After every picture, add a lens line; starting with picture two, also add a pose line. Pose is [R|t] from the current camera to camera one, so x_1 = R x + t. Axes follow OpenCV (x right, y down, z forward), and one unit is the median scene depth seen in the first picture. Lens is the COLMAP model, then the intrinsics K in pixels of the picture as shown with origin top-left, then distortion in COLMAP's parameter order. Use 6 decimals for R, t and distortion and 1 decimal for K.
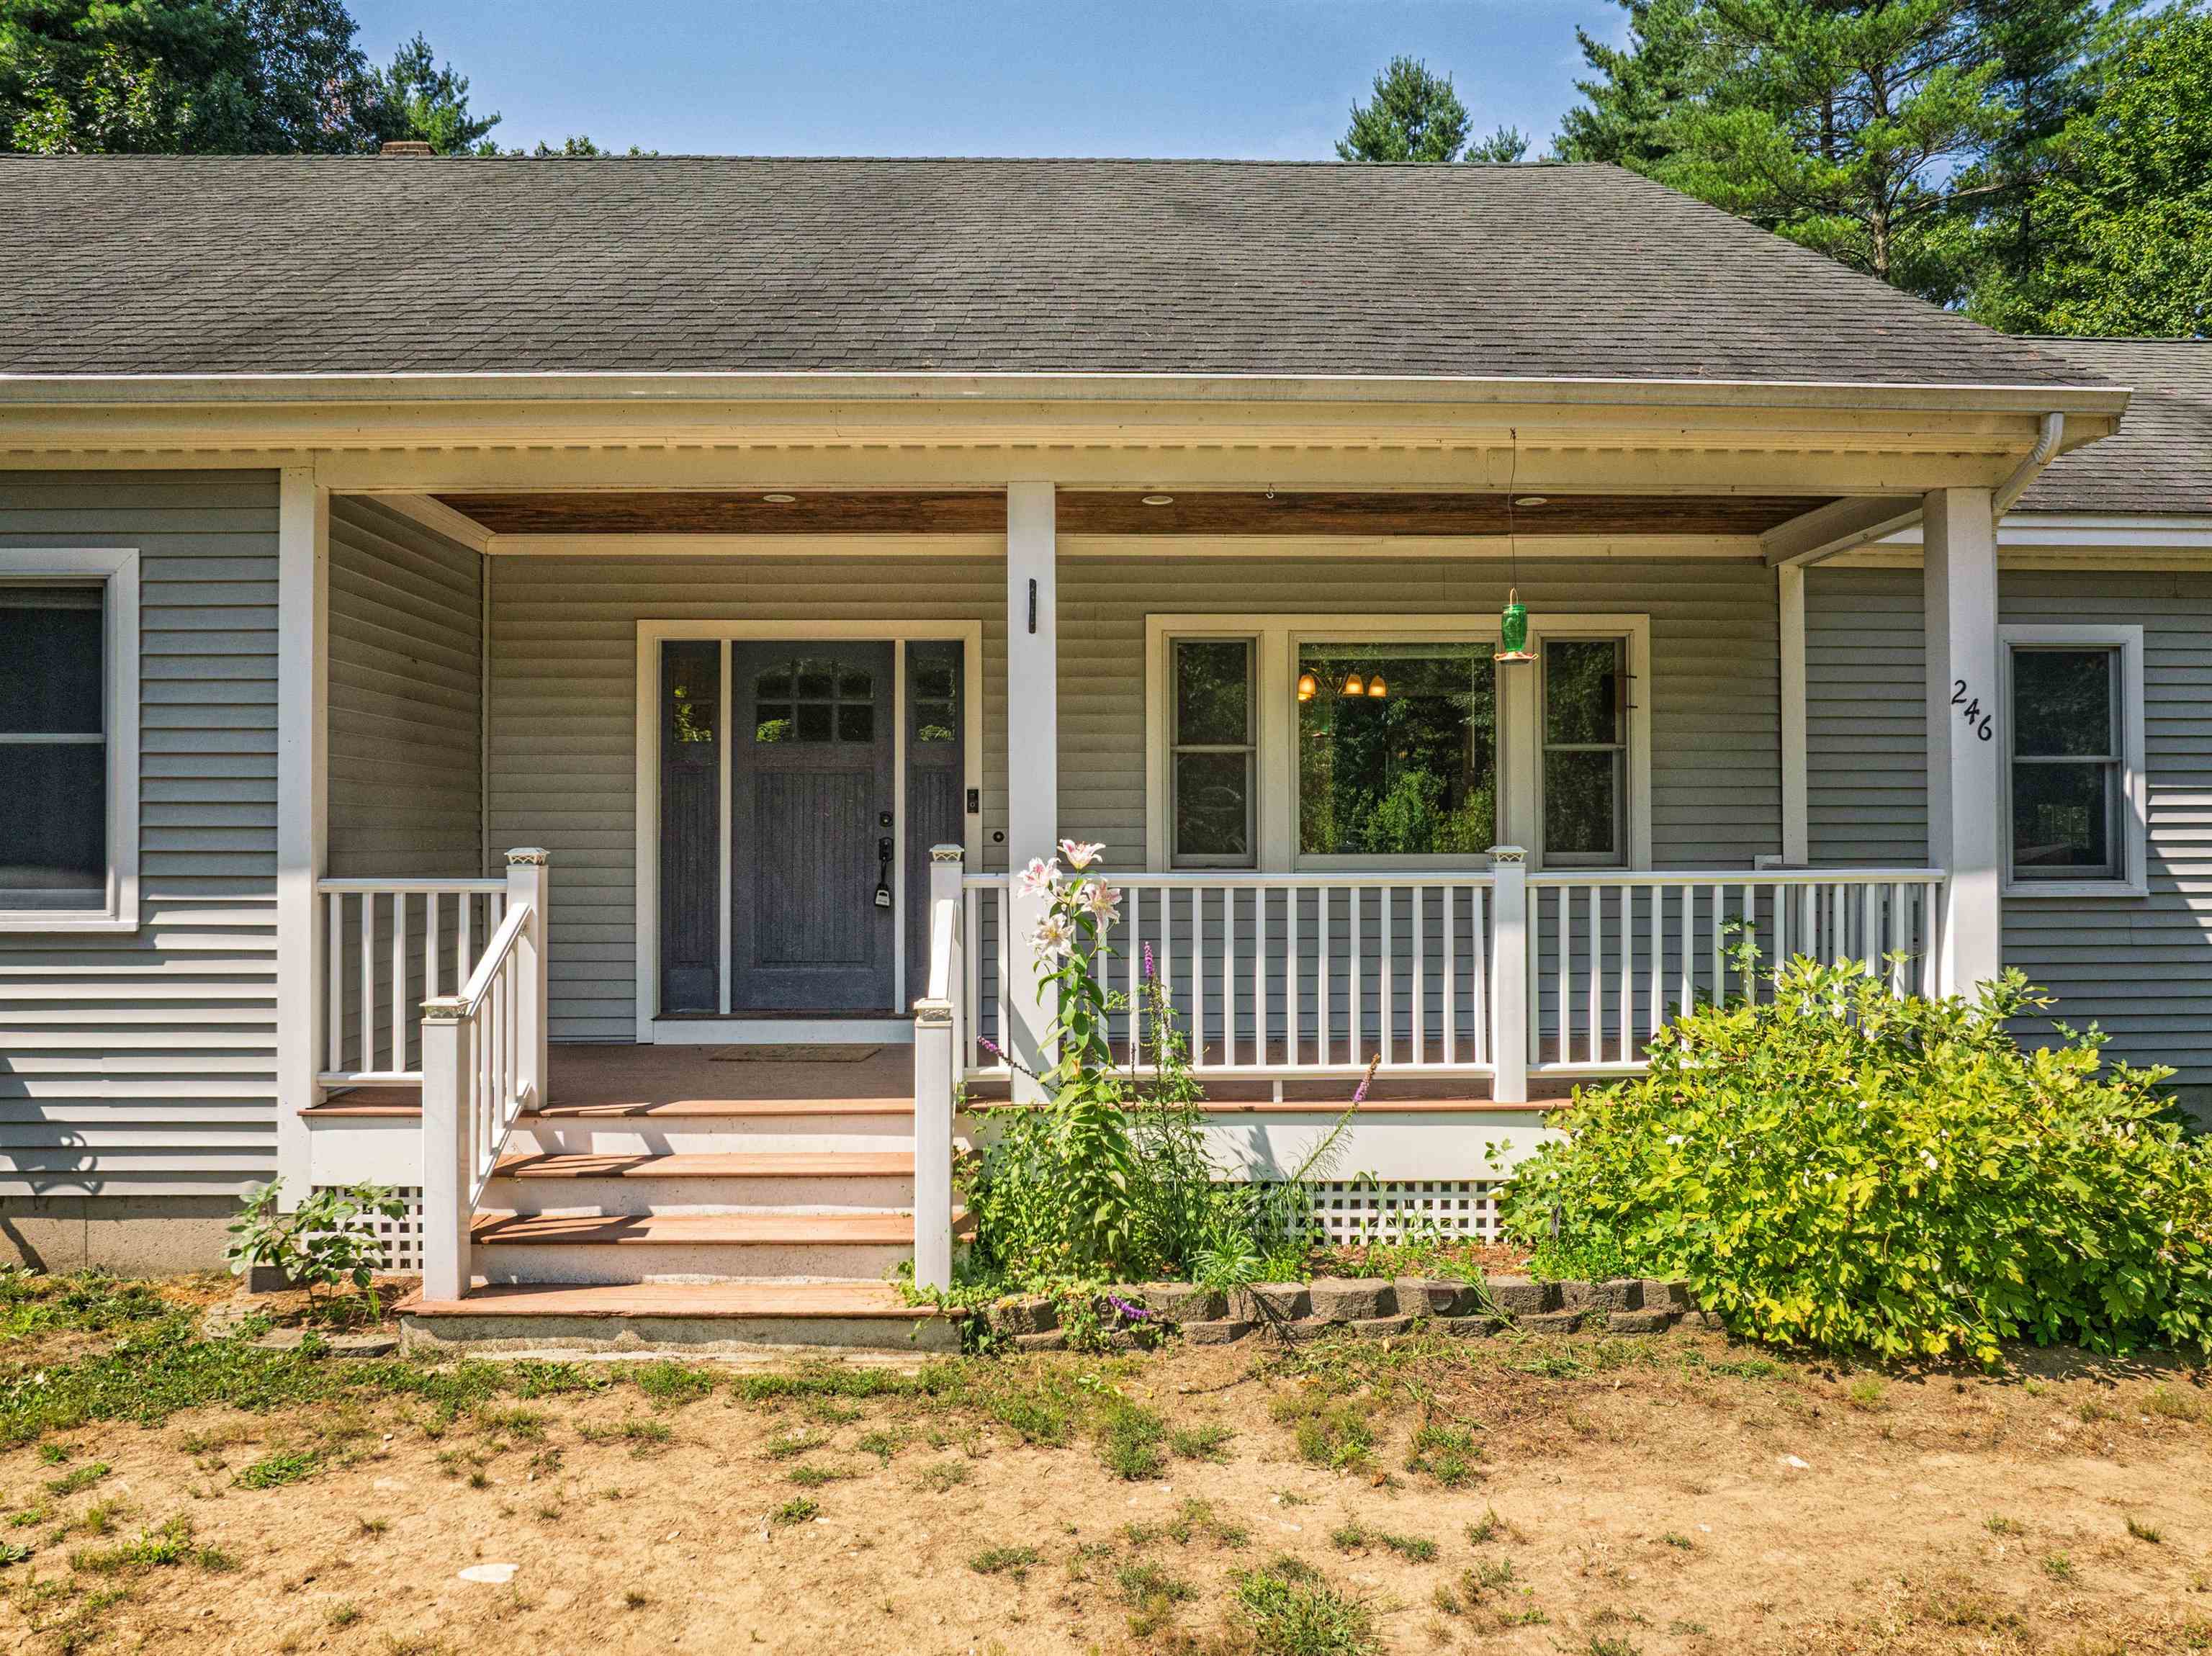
lens RADIAL K [[1564.1, 0, 1106.0], [0, 1564.1, 828.0], [0, 0, 1]] dist [-0.021582, -0.021282]
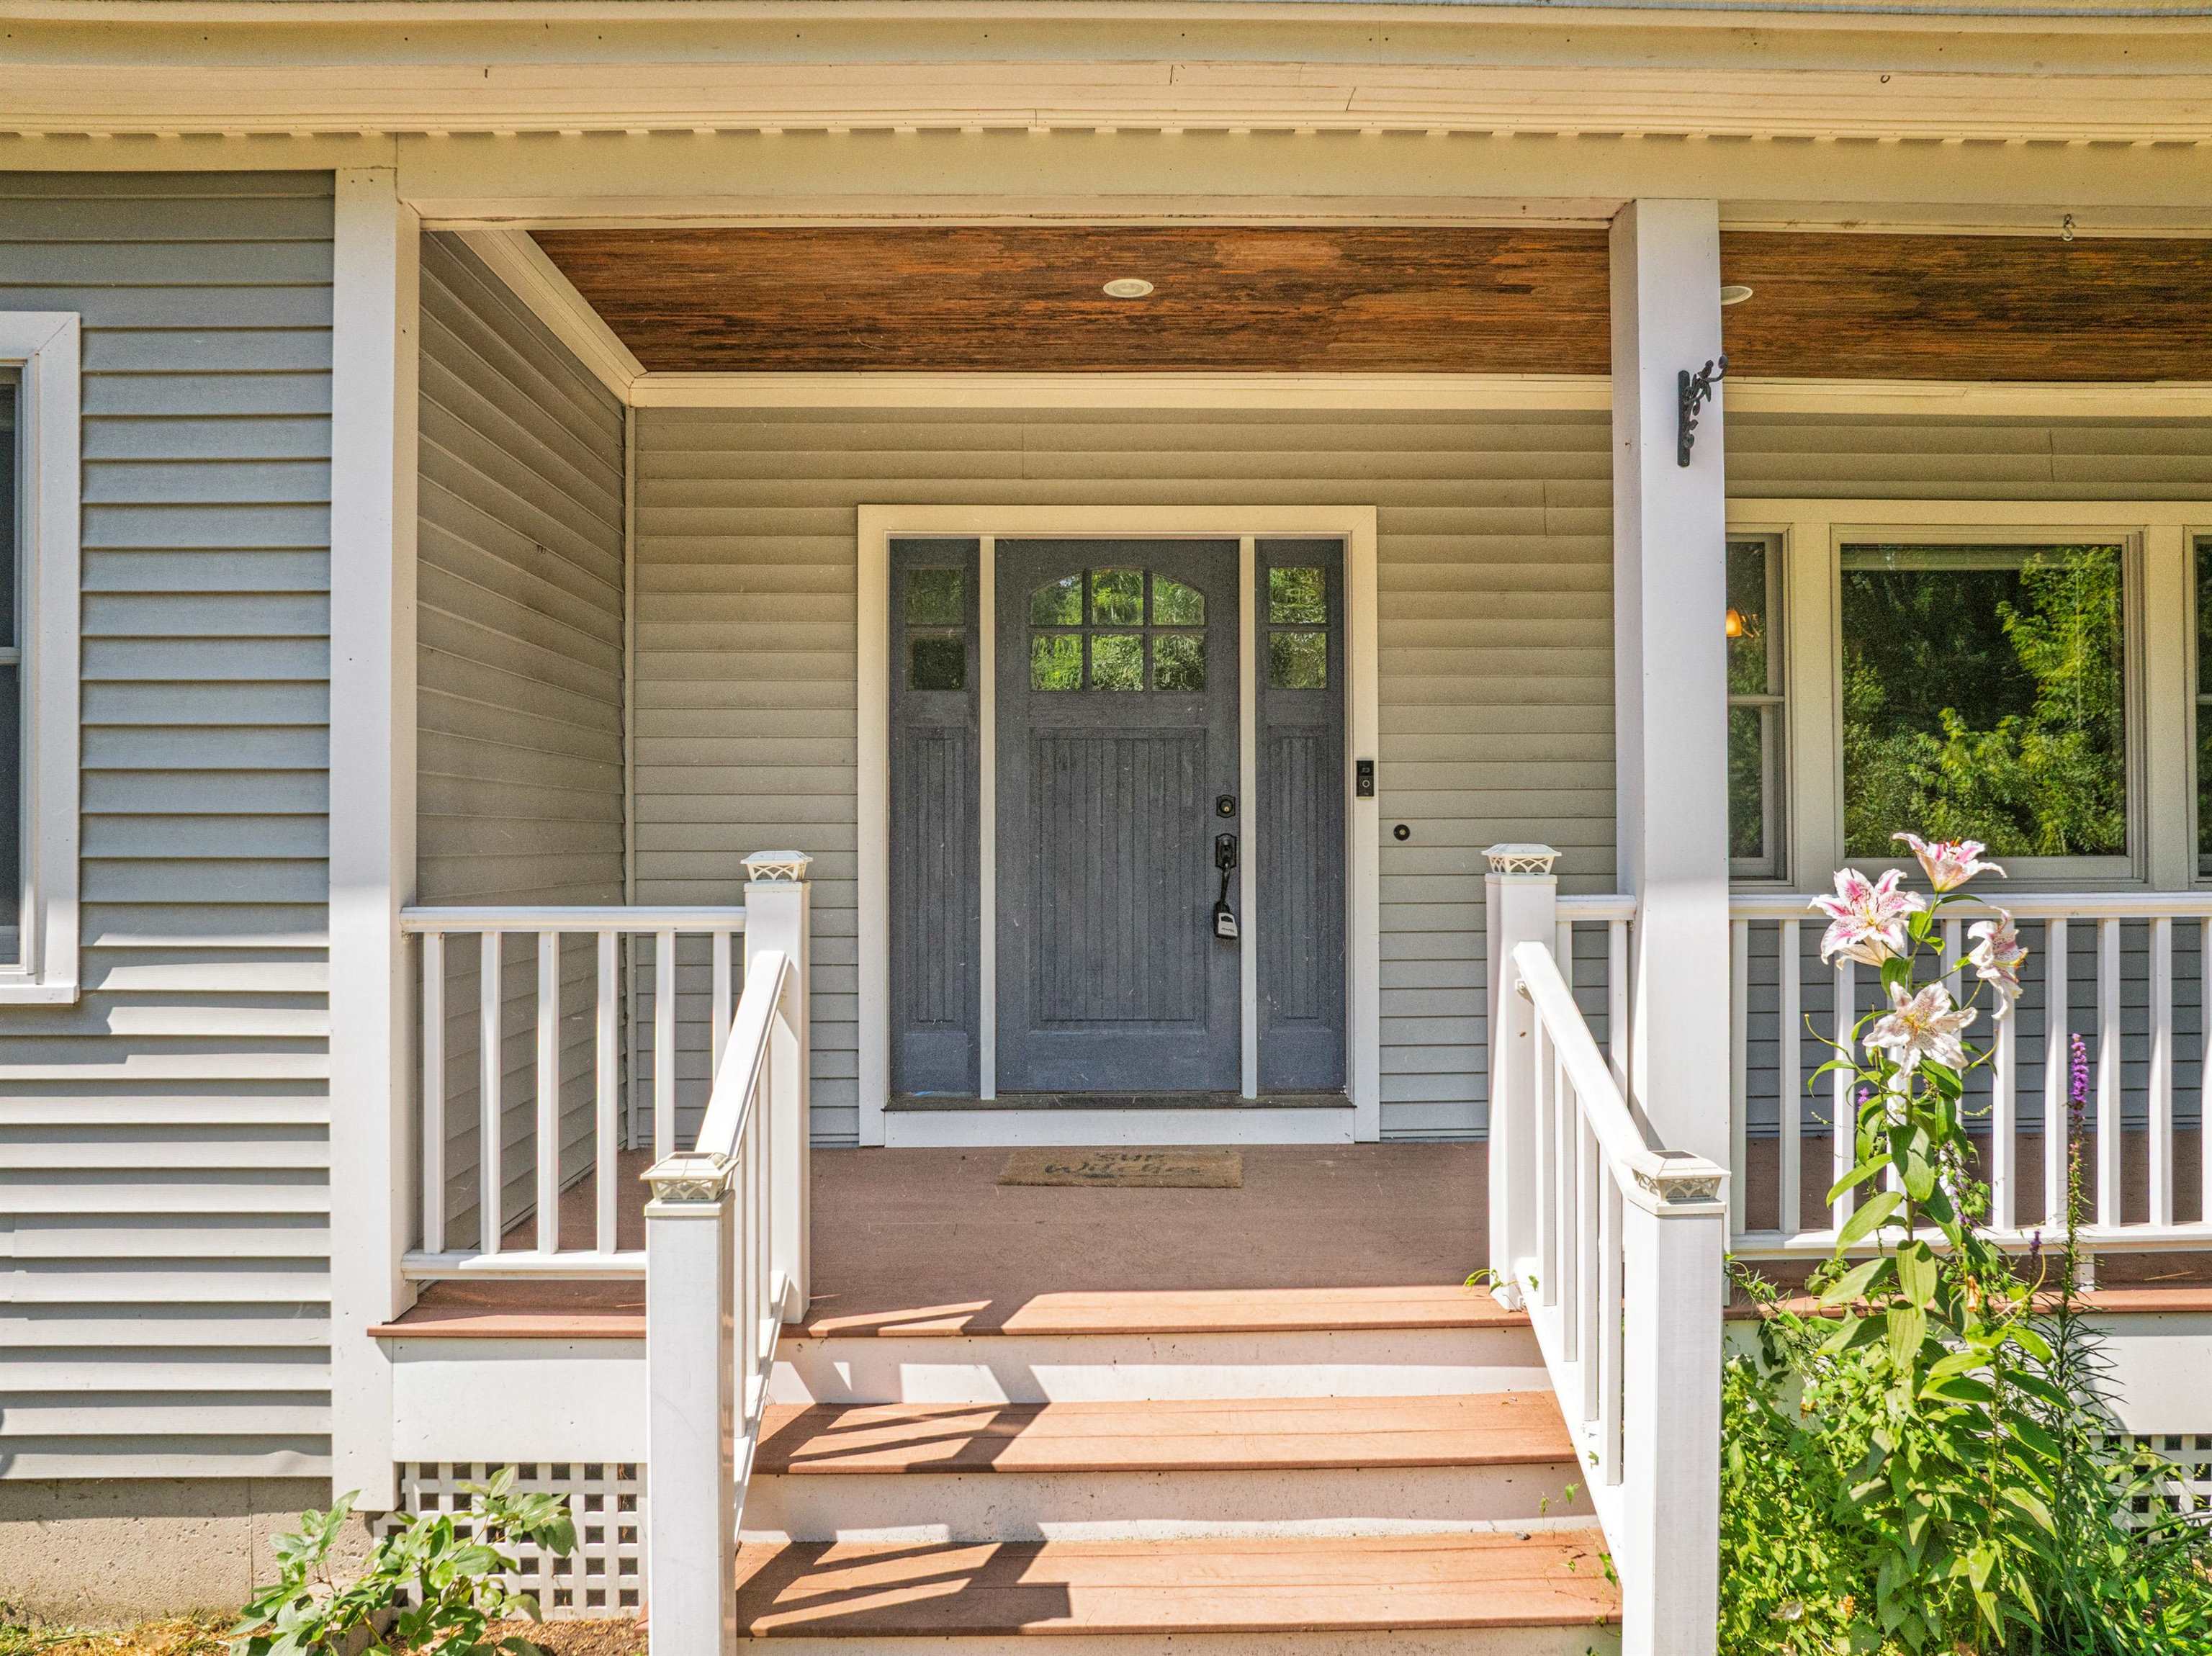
lens RADIAL K [[1560.2, 0, 1106.0], [0, 1560.2, 828.0], [0, 0, 1]] dist [-0.049859, 0.026352]
pose [[0.999998, -0.001861, 0.000920, -0.256418], [0.001861, 0.999998, -0.000101, 0.004895], [-0.000920, 0.000103, 1.000000, 0.447310]]
